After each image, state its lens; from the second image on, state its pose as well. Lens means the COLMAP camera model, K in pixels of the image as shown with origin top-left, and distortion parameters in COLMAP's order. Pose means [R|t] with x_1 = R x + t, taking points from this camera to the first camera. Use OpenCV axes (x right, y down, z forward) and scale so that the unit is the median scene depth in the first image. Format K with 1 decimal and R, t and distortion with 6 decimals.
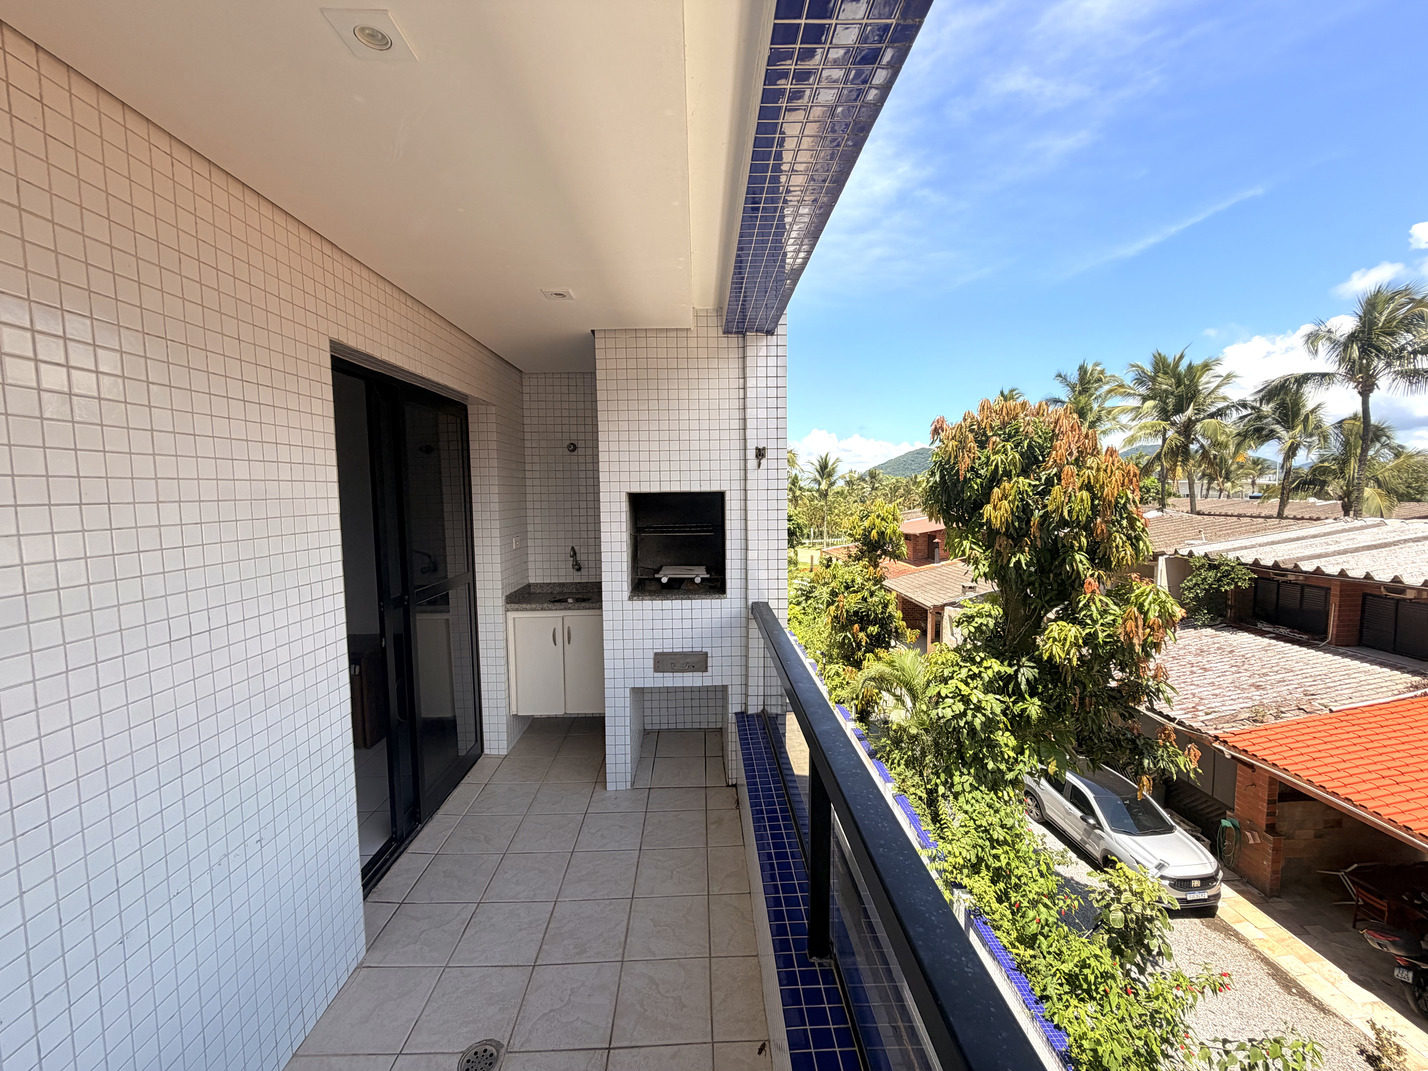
lens RADIAL K [[571.9, 0, 714.3], [0, 571.9, 536.6], [0, 0, 1]] dist [0.001000, 0.000415]
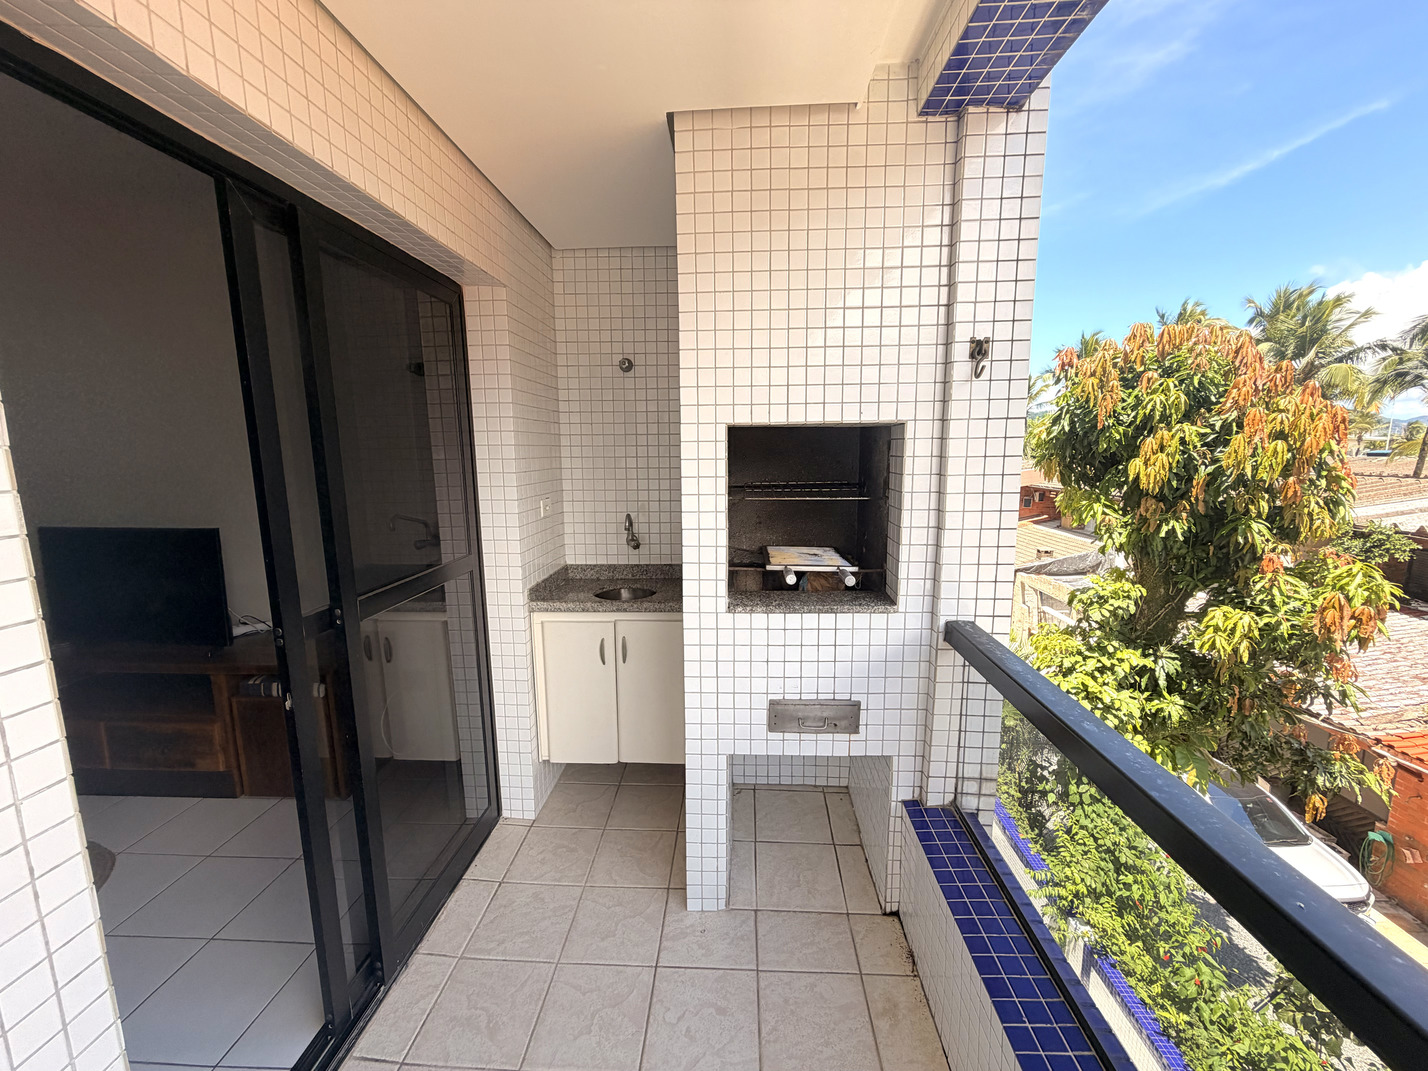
lens RADIAL K [[571.9, 0, 714.4], [0, 571.9, 535.0], [0, 0, 1]] dist [0.001000, 0.000415]
pose [[0.997146, 0.013641, -0.074249, -0.093956], [-0.008170, 0.997263, 0.073488, -0.007660], [0.075048, -0.072671, 0.994528, 0.329766]]
